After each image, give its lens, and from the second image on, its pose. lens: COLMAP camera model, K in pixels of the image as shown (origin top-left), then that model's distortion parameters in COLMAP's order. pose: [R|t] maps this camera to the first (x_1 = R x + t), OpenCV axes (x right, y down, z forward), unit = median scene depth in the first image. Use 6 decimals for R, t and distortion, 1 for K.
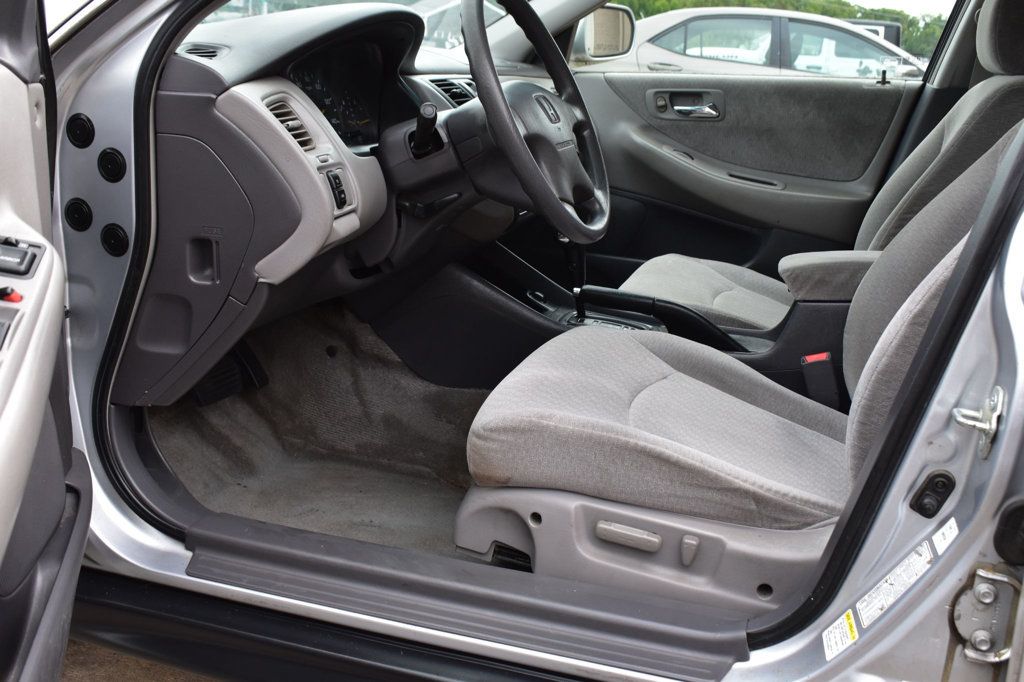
lens RADIAL K [[1091.4, 0, 512.7], [0, 1091.4, 341.1], [0, 0, 1]] dist [-0.076652, 0.000000]
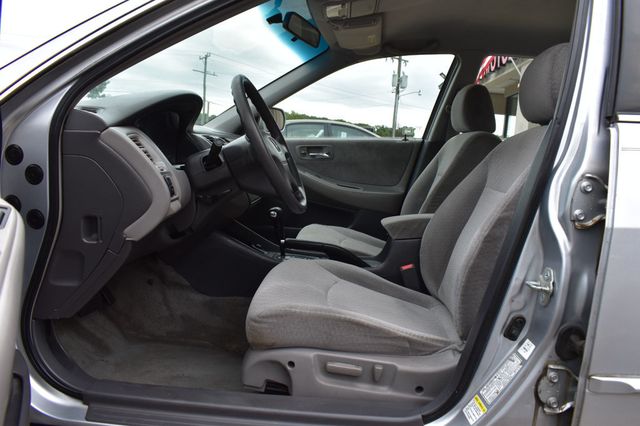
lens RADIAL K [[497.0, 0, 320.7], [0, 497.0, 211.8], [0, 0, 1]] dist [-0.109537, 0.028269]
pose [[0.971782, -0.042278, 0.232063, -0.102602], [0.070533, 0.990876, -0.114843, 0.009979], [-0.225090, 0.127970, 0.965897, 0.168382]]
